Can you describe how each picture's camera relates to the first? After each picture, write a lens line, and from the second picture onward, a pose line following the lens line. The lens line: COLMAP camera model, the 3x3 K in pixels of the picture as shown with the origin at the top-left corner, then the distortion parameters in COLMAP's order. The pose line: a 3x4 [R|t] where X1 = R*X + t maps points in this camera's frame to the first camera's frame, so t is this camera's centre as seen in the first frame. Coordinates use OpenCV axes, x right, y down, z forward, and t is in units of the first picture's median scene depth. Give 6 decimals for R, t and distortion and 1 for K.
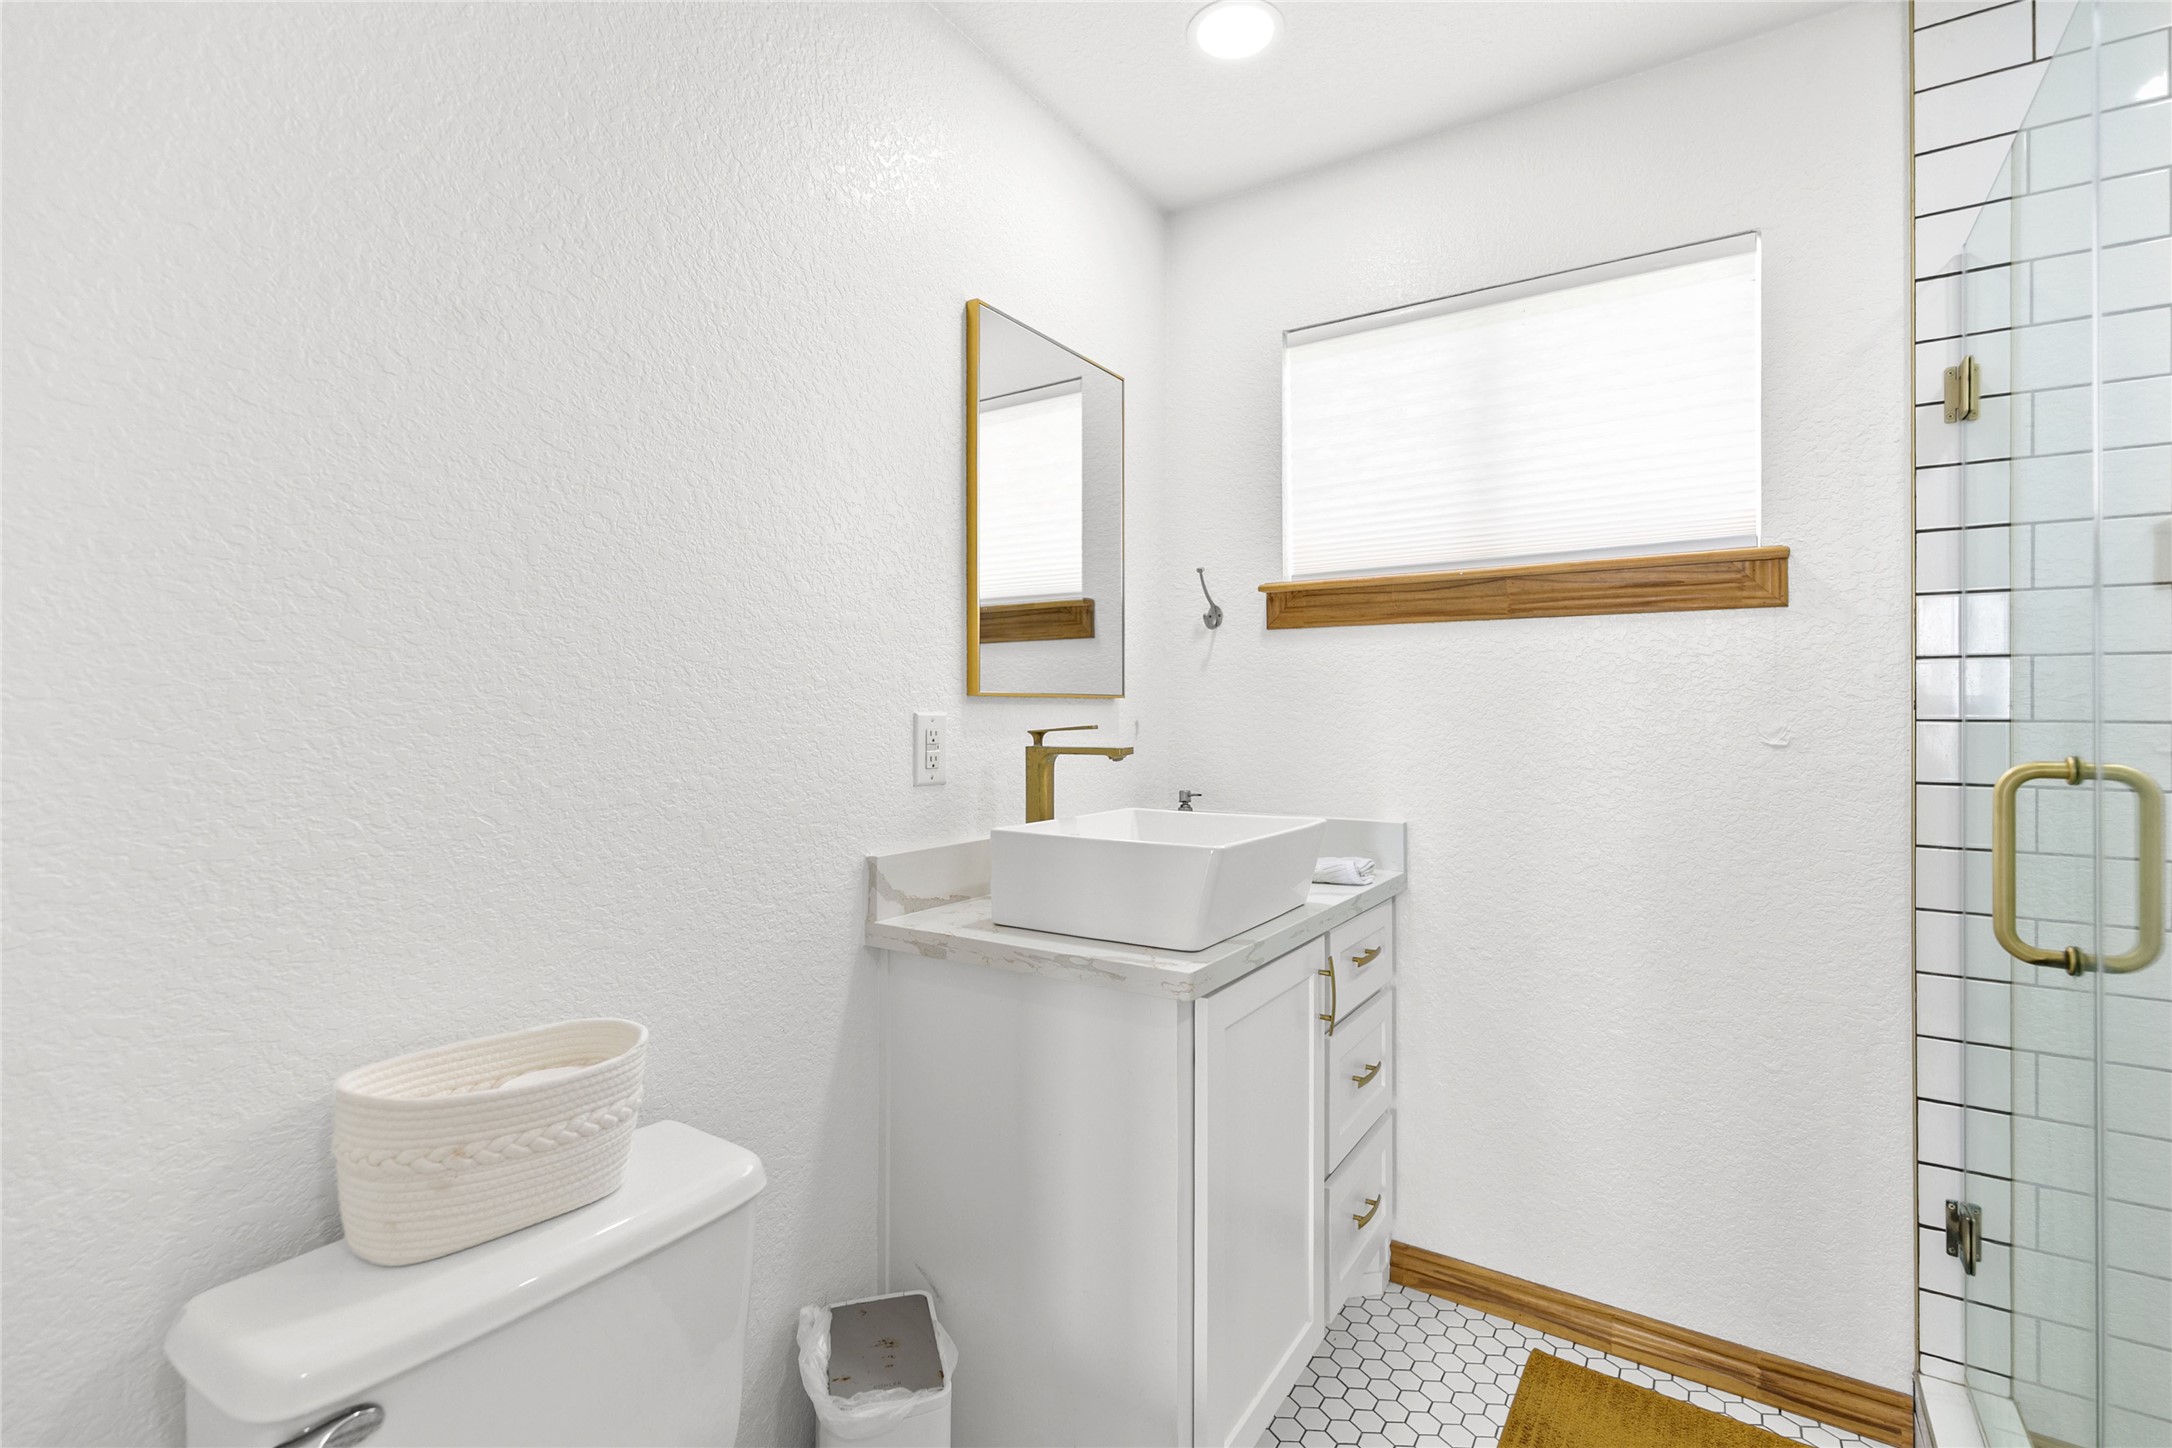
lens RADIAL K [[993.9, 0, 1077.1], [0, 993.9, 692.3], [0, 0, 1]] dist [0.013901, -0.009967]
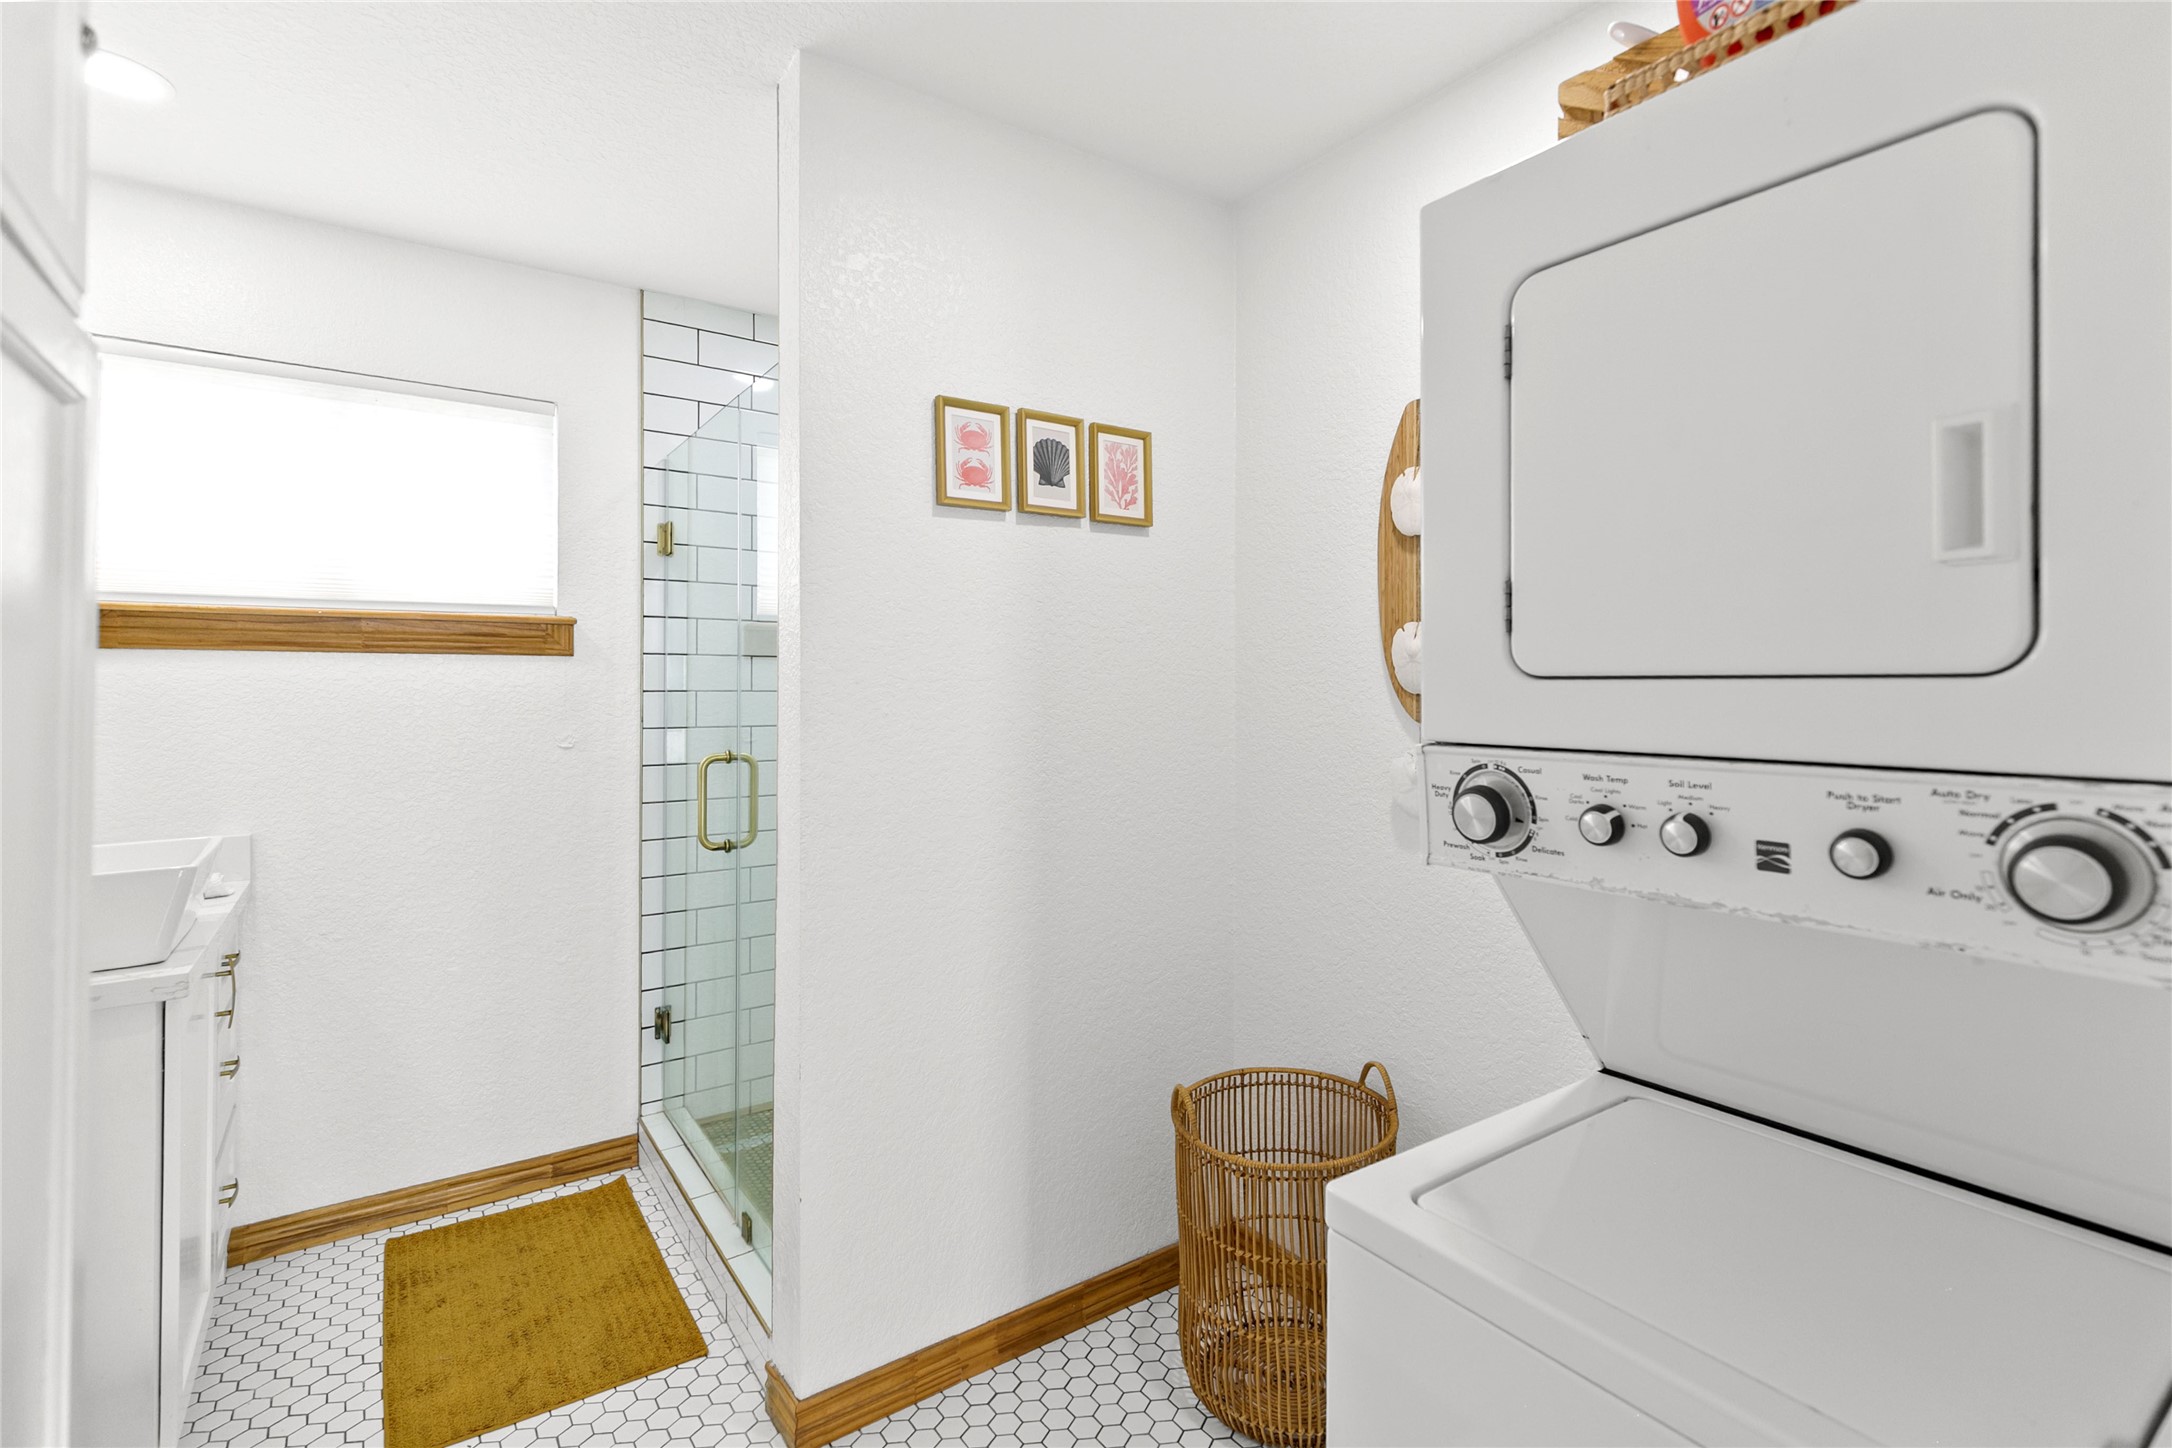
lens RADIAL K [[993.9, 0, 1077.1], [0, 993.9, 692.3], [0, 0, 1]] dist [0.013901, -0.009967]
pose [[0.380261, -0.004860, 0.924866, -0.408763], [-0.008180, 0.999929, 0.008617, -0.050162], [-0.924843, -0.010842, 0.380194, -0.296599]]
